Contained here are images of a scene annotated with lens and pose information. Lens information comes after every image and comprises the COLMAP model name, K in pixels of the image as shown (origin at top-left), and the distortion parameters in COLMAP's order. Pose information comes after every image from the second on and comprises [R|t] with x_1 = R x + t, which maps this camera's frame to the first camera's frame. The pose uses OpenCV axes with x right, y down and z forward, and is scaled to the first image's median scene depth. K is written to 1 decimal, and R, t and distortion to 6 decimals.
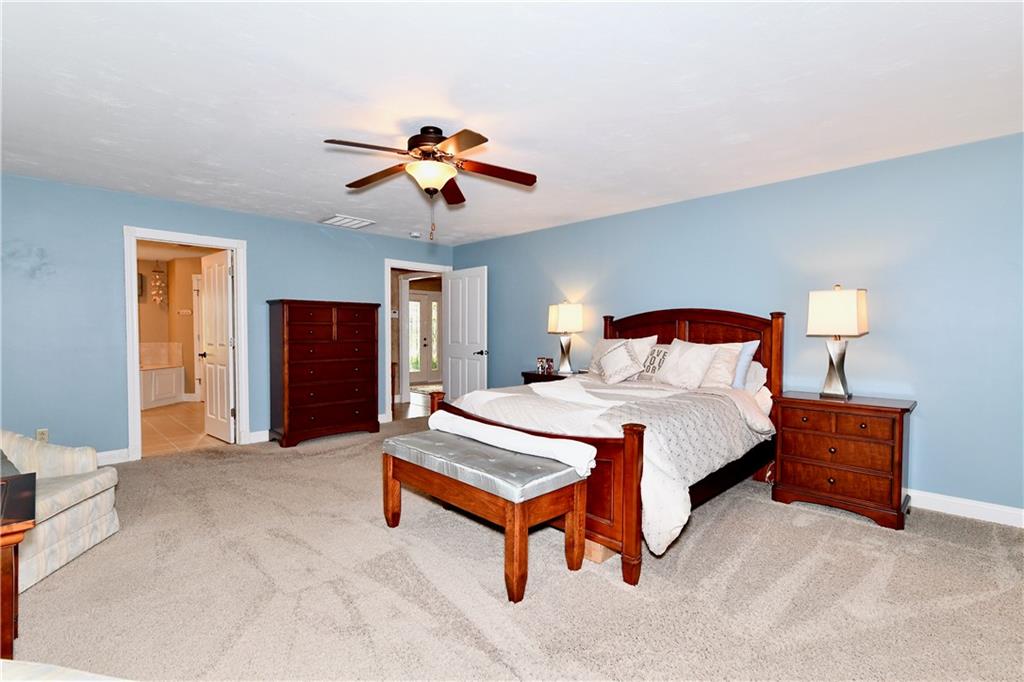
lens RADIAL K [[464.5, 0, 511.5], [0, 464.5, 343.9], [0, 0, 1]] dist [-0.001343, 0.000815]
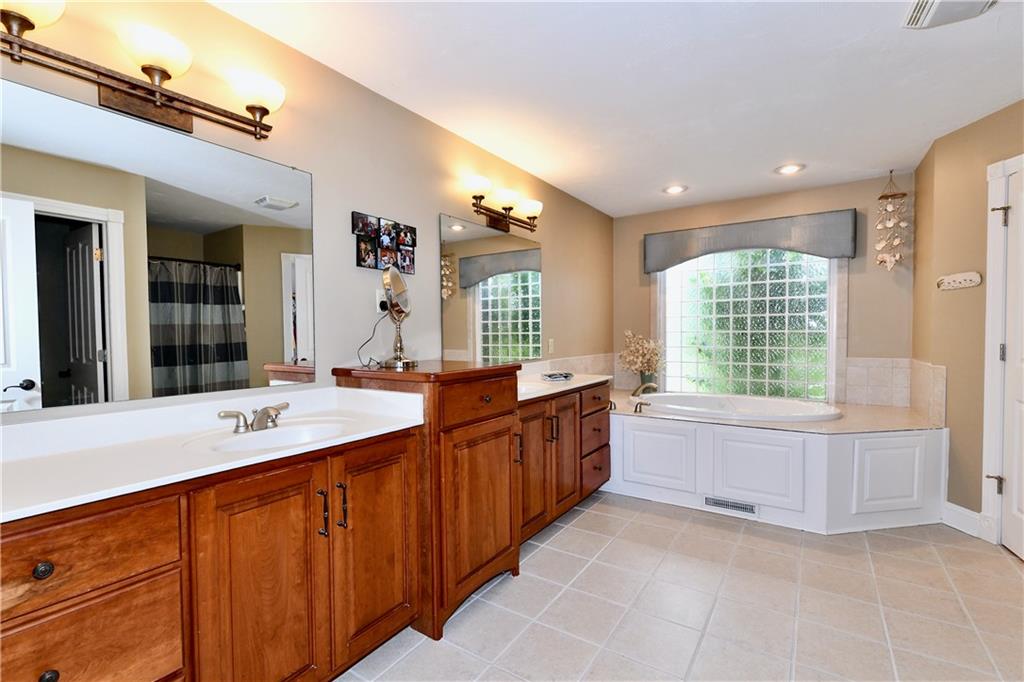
lens RADIAL K [[464.5, 0, 509.5], [0, 464.5, 344.4], [0, 0, 1]] dist [-0.001343, 0.000815]
pose [[0.184246, 0.026209, -0.982531, -0.401873], [-0.021424, 0.999514, 0.022644, -0.019116], [0.982647, 0.016878, 0.184718, 0.577416]]
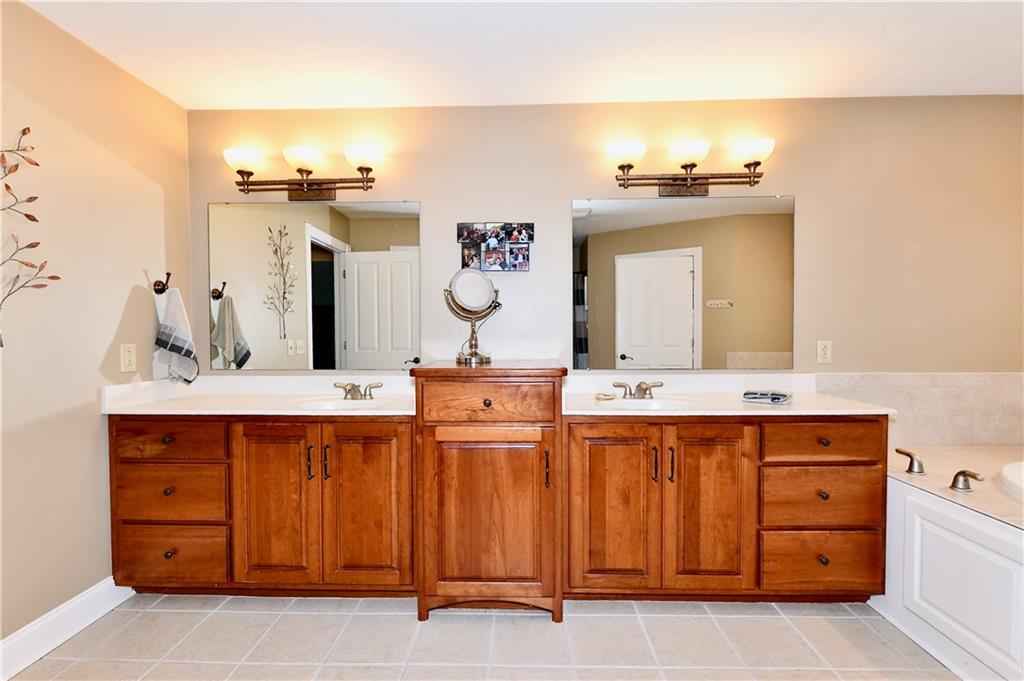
lens RADIAL K [[464.5, 0, 506.7], [0, 464.5, 341.3], [0, 0, 1]] dist [-0.001343, 0.000815]
pose [[-0.736781, 0.019934, -0.675837, -0.563692], [-0.013886, 0.998908, 0.044602, -0.028127], [0.675989, 0.042247, -0.735700, 0.920424]]
